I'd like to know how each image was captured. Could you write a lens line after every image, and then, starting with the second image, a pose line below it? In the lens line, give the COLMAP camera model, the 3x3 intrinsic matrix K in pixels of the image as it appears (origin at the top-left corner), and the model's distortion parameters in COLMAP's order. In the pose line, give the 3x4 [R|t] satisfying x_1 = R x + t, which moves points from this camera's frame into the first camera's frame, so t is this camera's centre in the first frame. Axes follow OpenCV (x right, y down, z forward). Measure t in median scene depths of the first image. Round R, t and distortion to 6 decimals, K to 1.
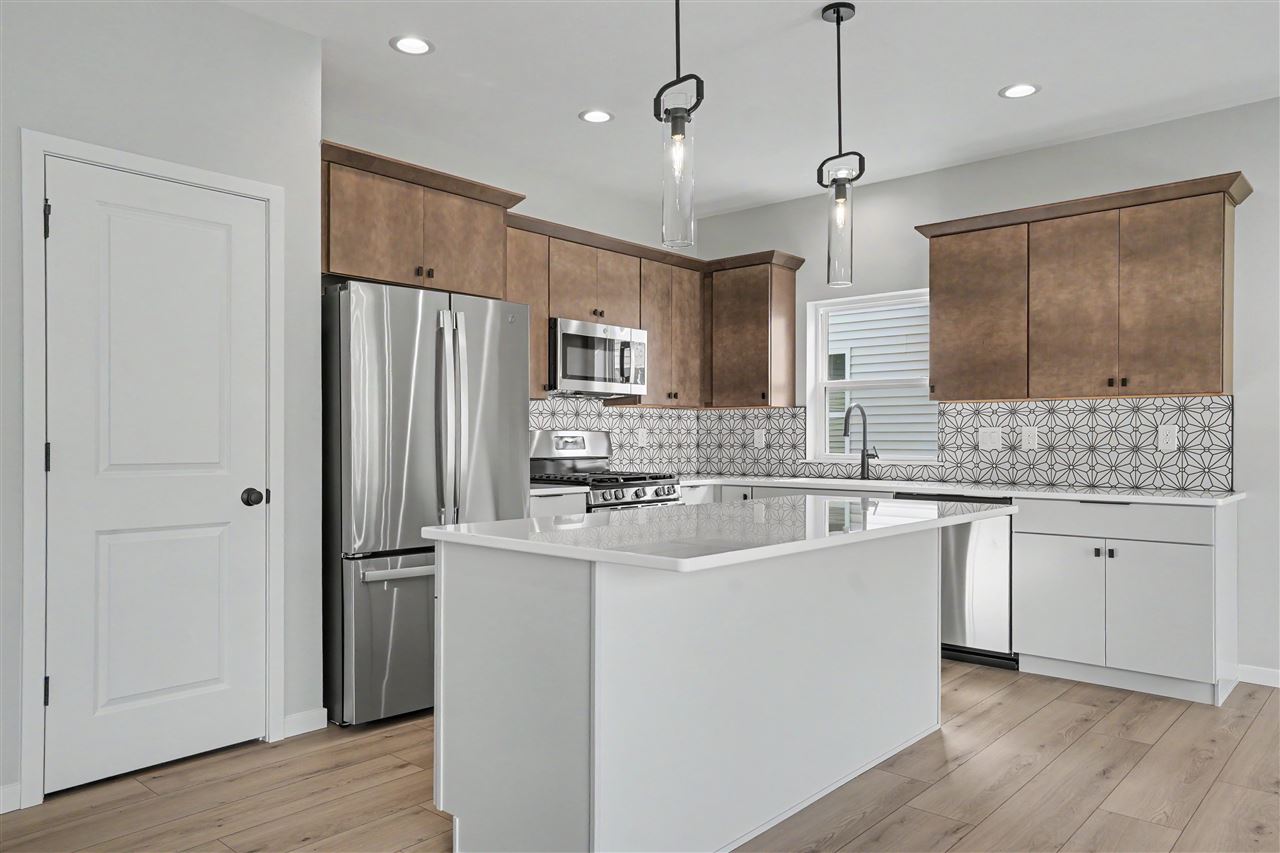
lens RADIAL K [[869.1, 0, 644.0], [0, 869.1, 439.1], [0, 0, 1]] dist [-0.074008, -0.000924]
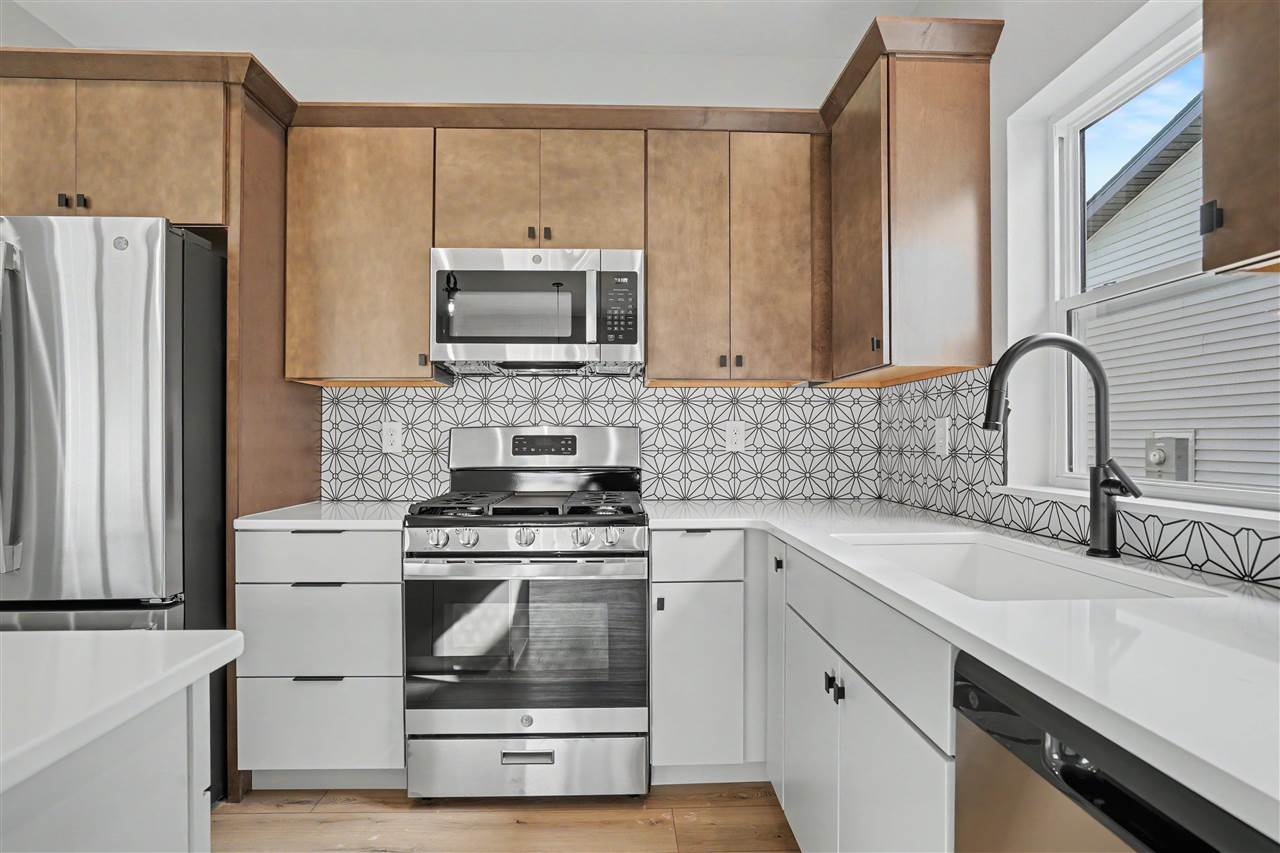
lens RADIAL K [[687.3, 0, 635.9], [0, 687.3, 431.9], [0, 0, 1]] dist [-0.021492, 0.007713]
pose [[0.688572, -0.010747, -0.725088, 0.374613], [0.002118, 0.999916, -0.012810, 0.001253], [0.725165, 0.007285, 0.688537, 0.781439]]
